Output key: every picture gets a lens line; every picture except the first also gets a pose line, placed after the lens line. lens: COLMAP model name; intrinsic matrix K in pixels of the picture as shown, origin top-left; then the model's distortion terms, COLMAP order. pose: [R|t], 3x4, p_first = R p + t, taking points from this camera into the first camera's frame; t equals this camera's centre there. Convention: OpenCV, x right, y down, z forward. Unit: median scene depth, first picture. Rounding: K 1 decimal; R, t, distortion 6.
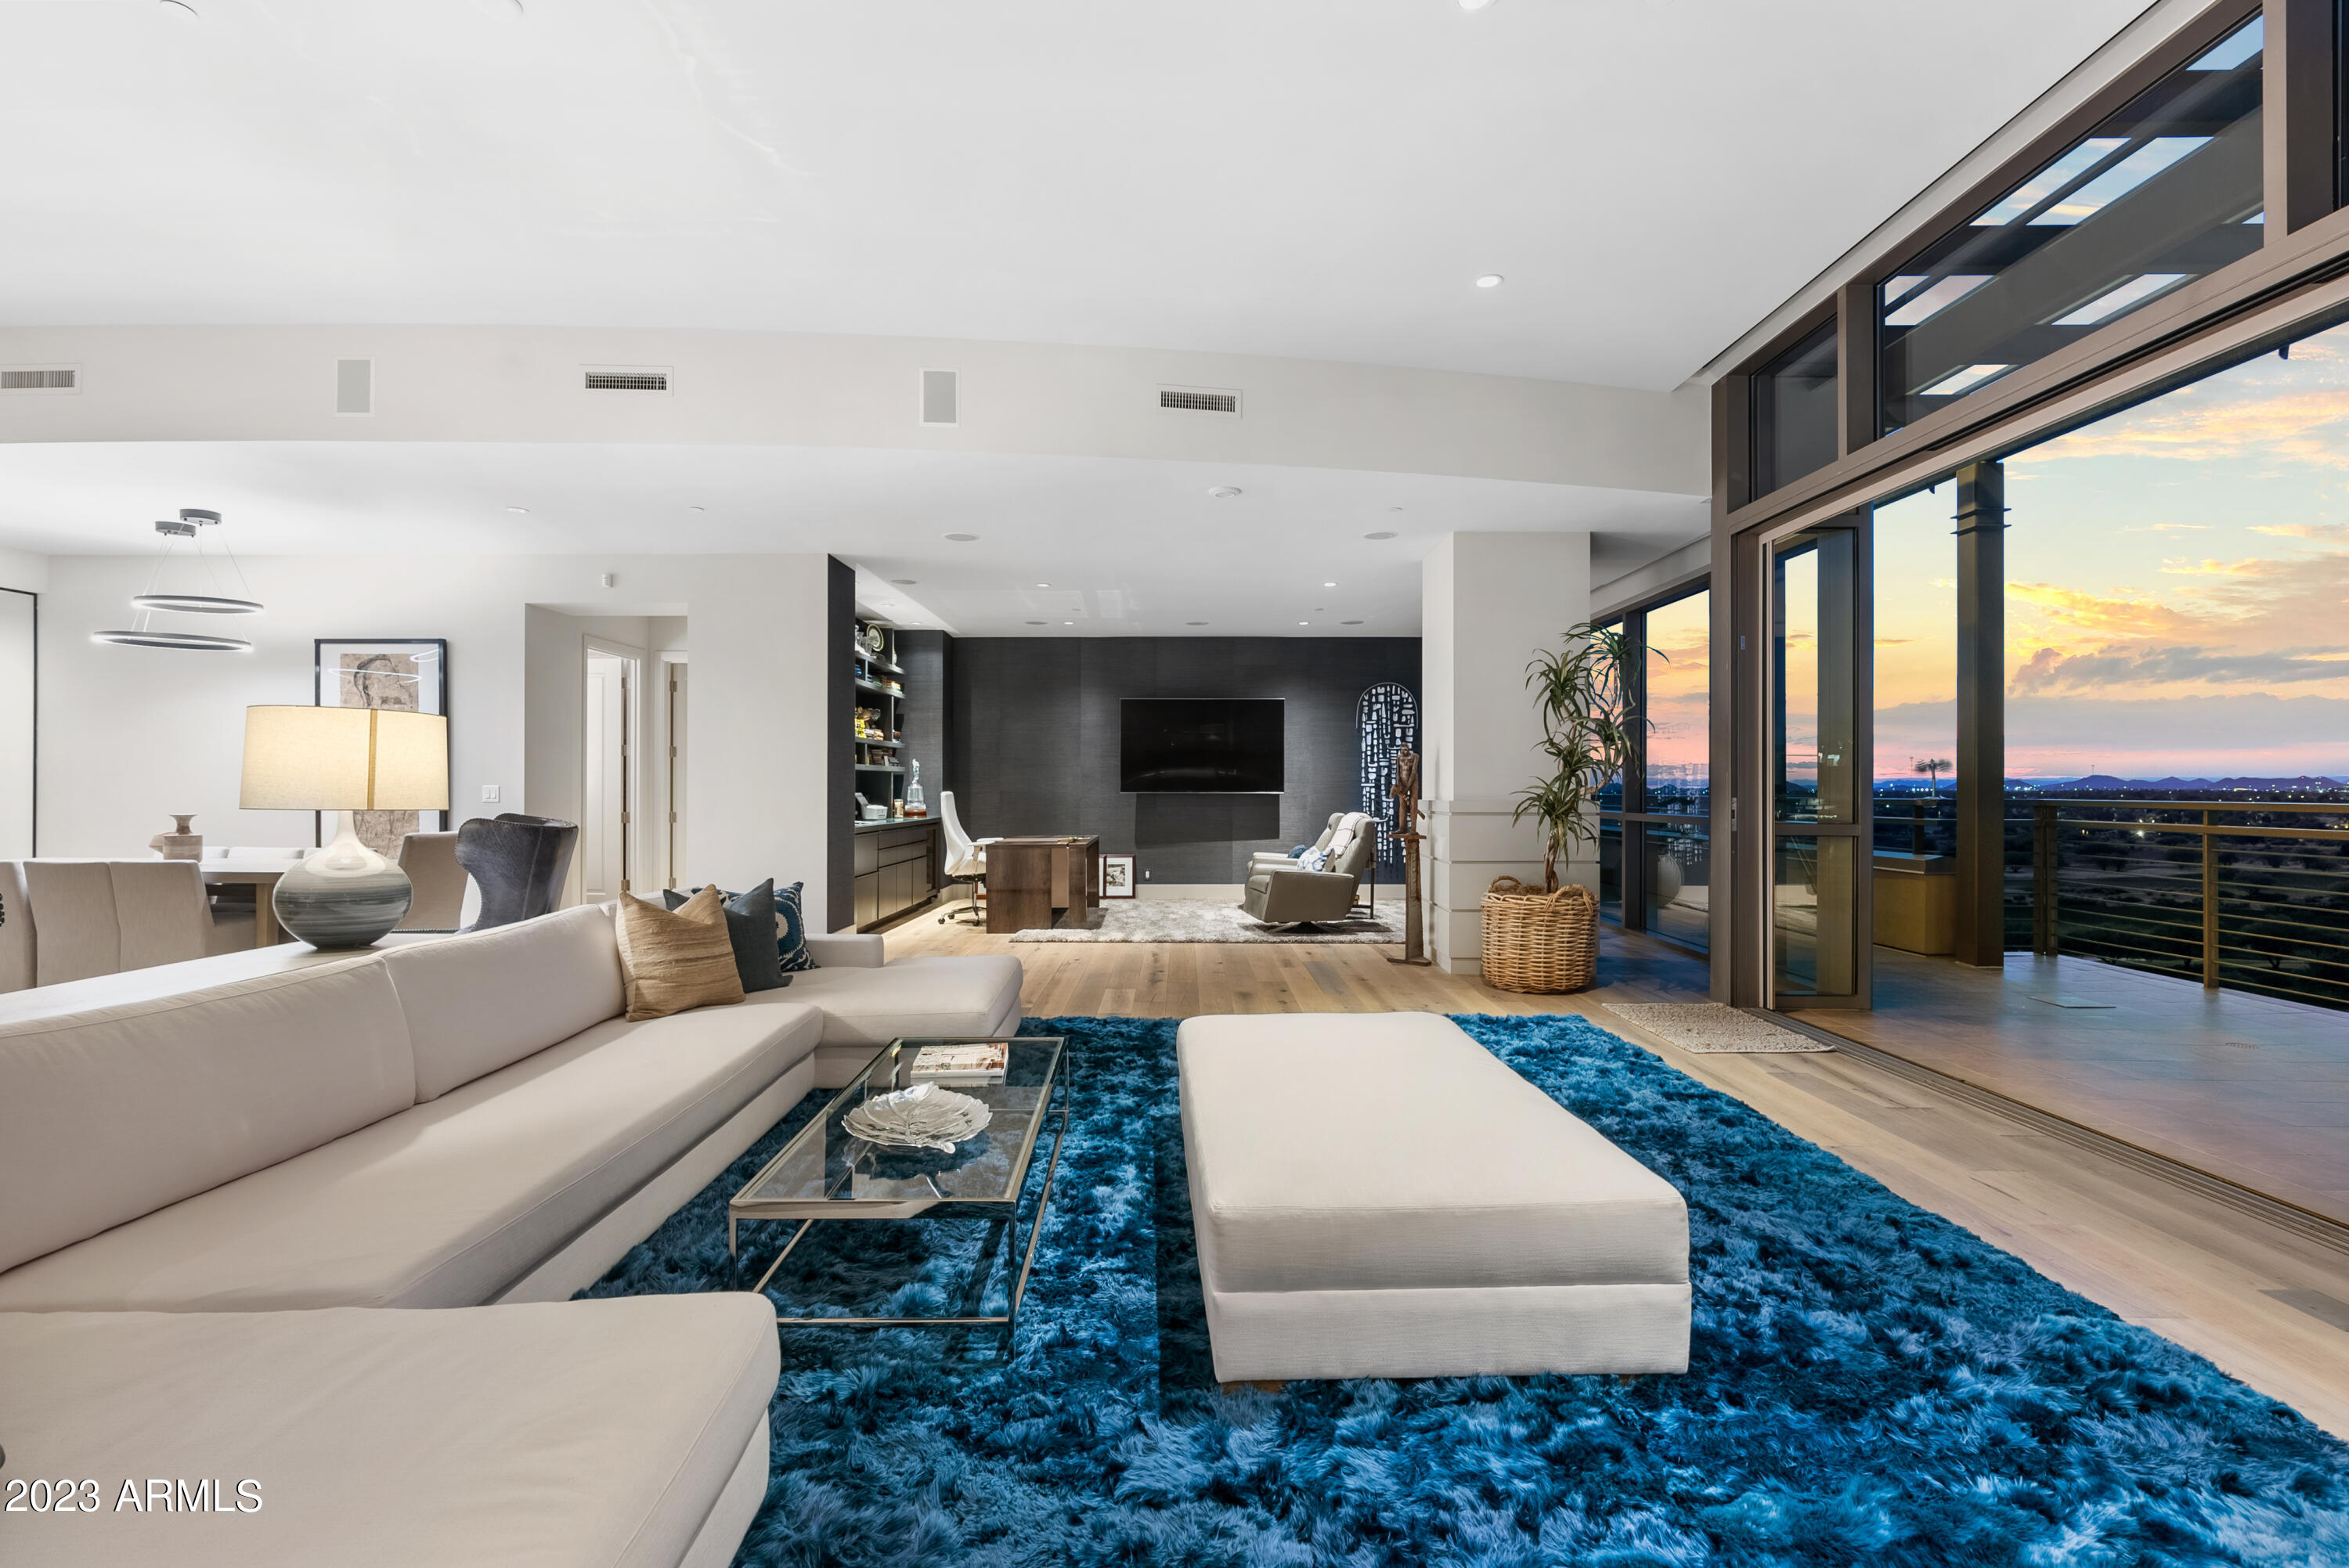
lens RADIAL K [[1065.9, 0, 1161.8], [0, 1065.9, 780.7], [0, 0, 1]] dist [-0.002794, 0.000182]
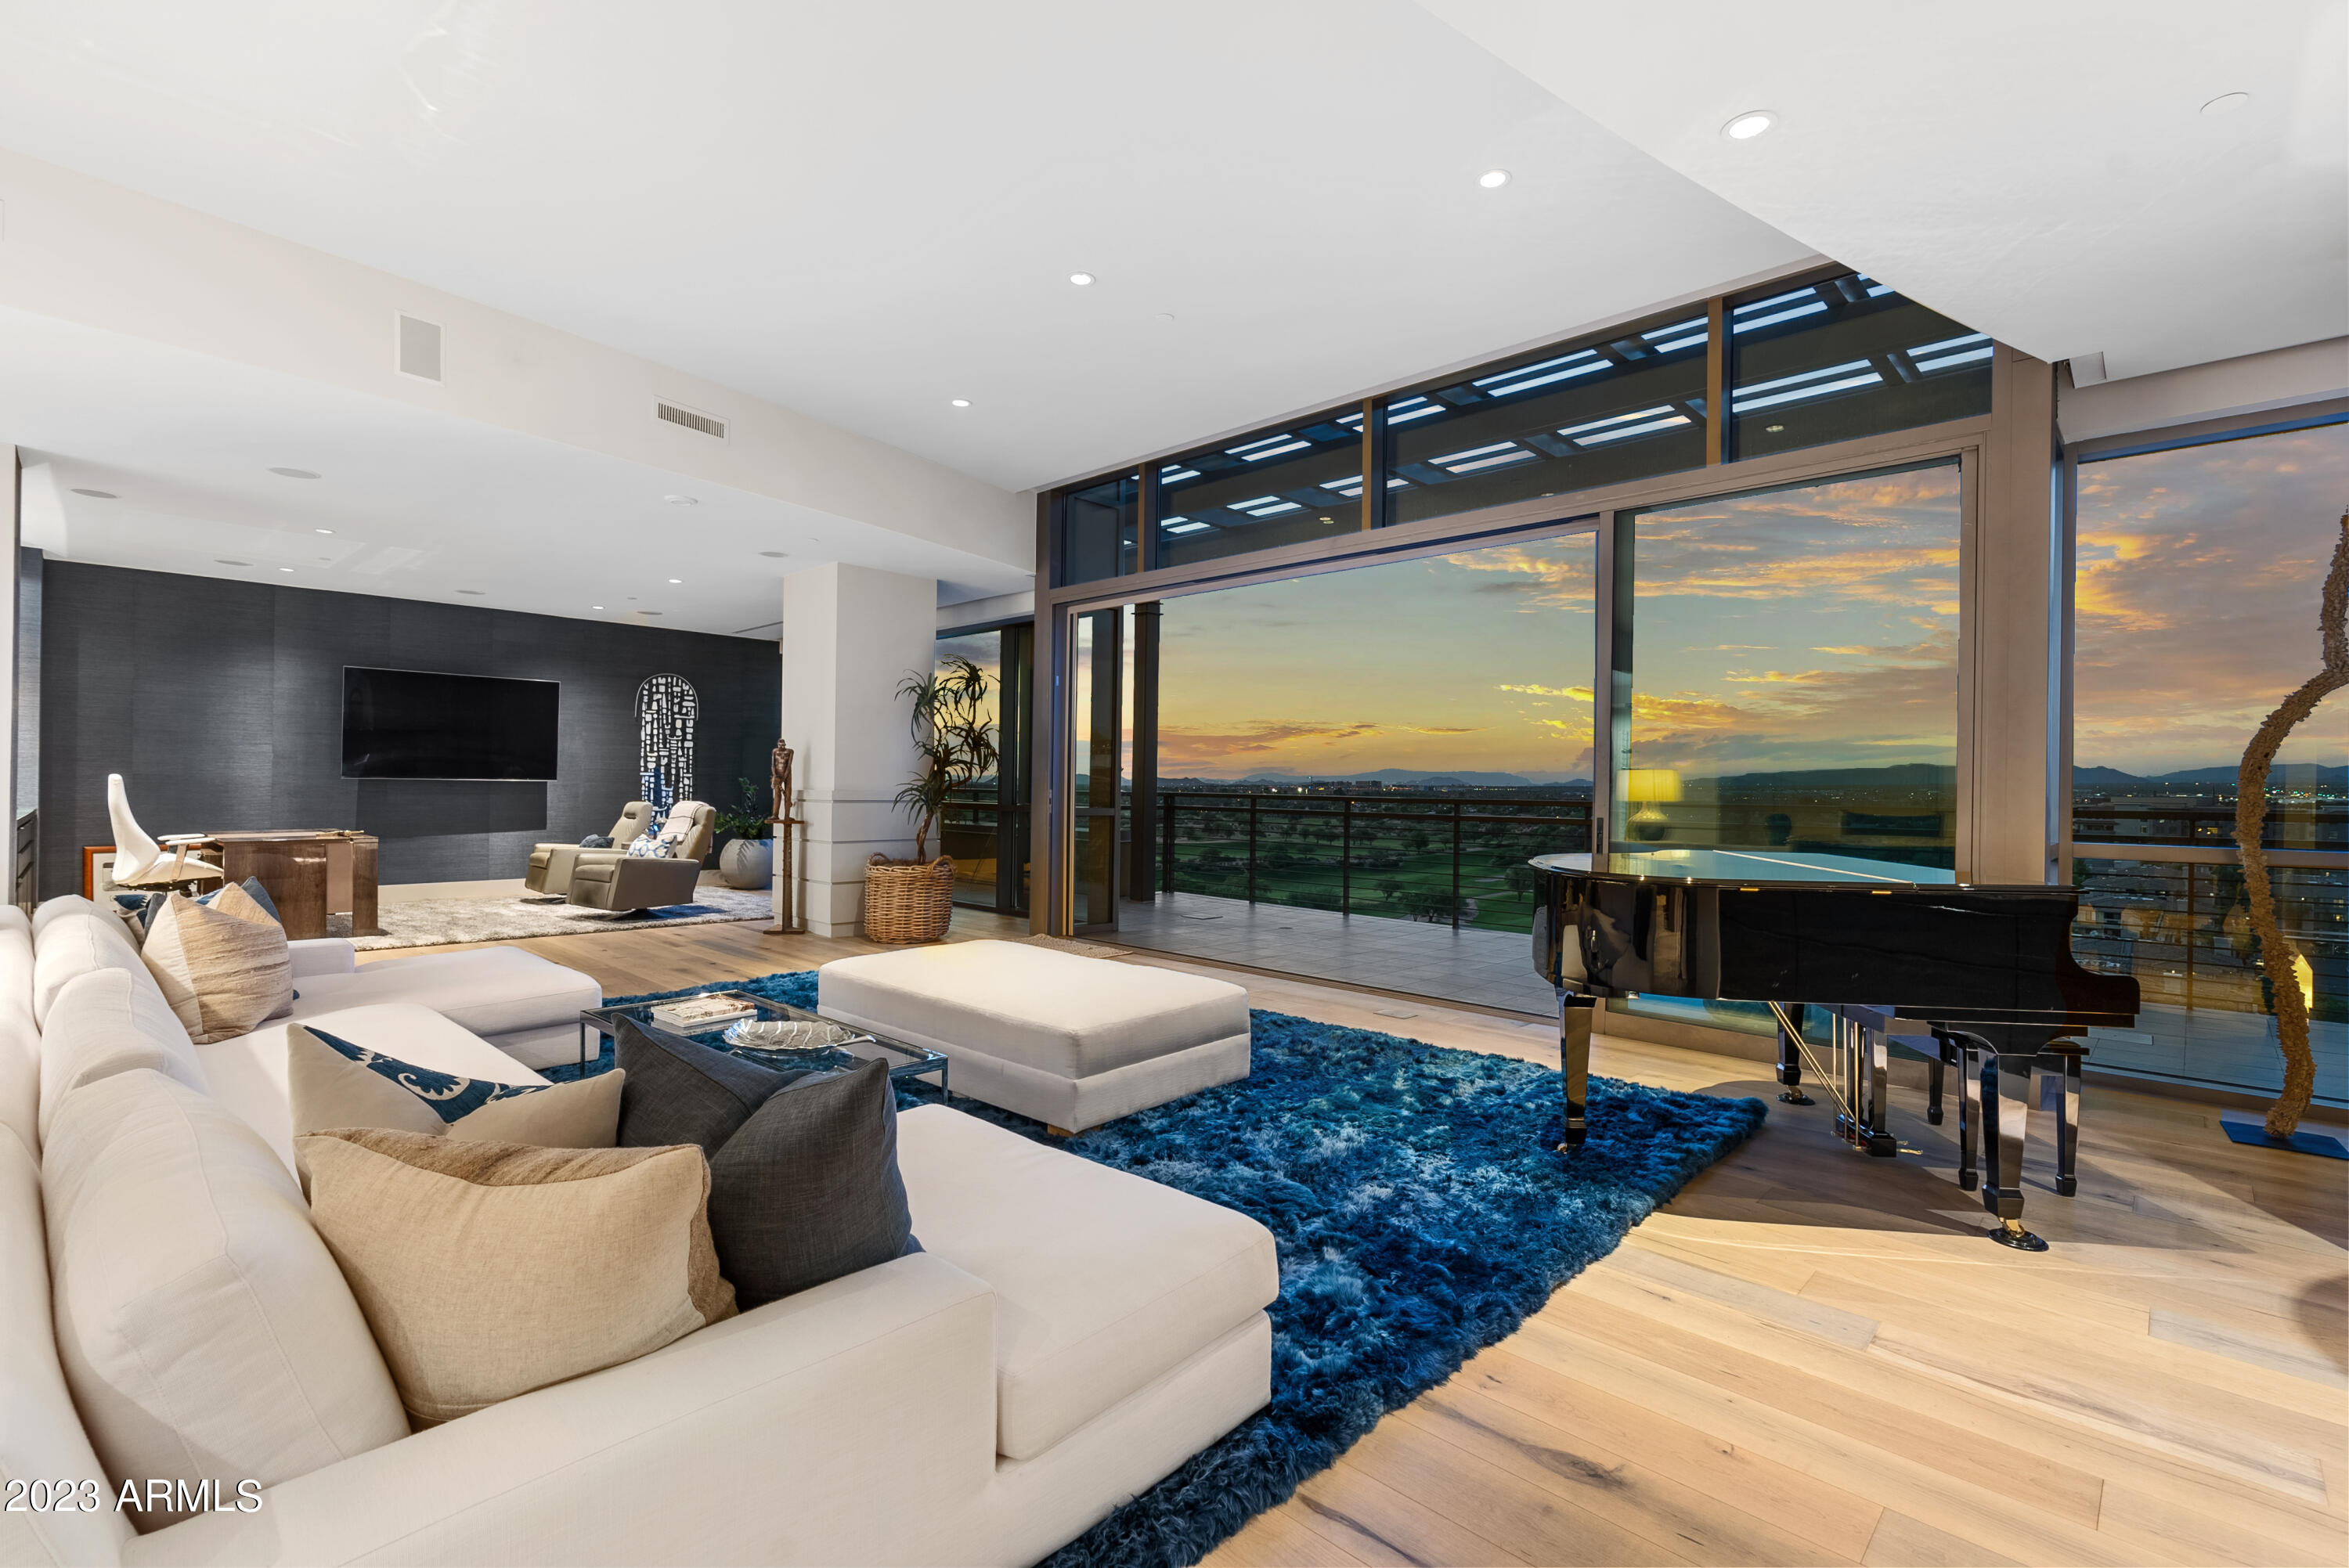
lens RADIAL K [[1055.8, 0, 1177.7], [0, 1055.8, 786.9], [0, 0, 1]] dist [-0.005487, -0.000062]
pose [[0.686327, 0.008605, 0.727242, -0.308328], [-0.019728, 0.999782, 0.006788, -0.000783], [-0.727026, -0.019005, 0.686347, -0.076853]]
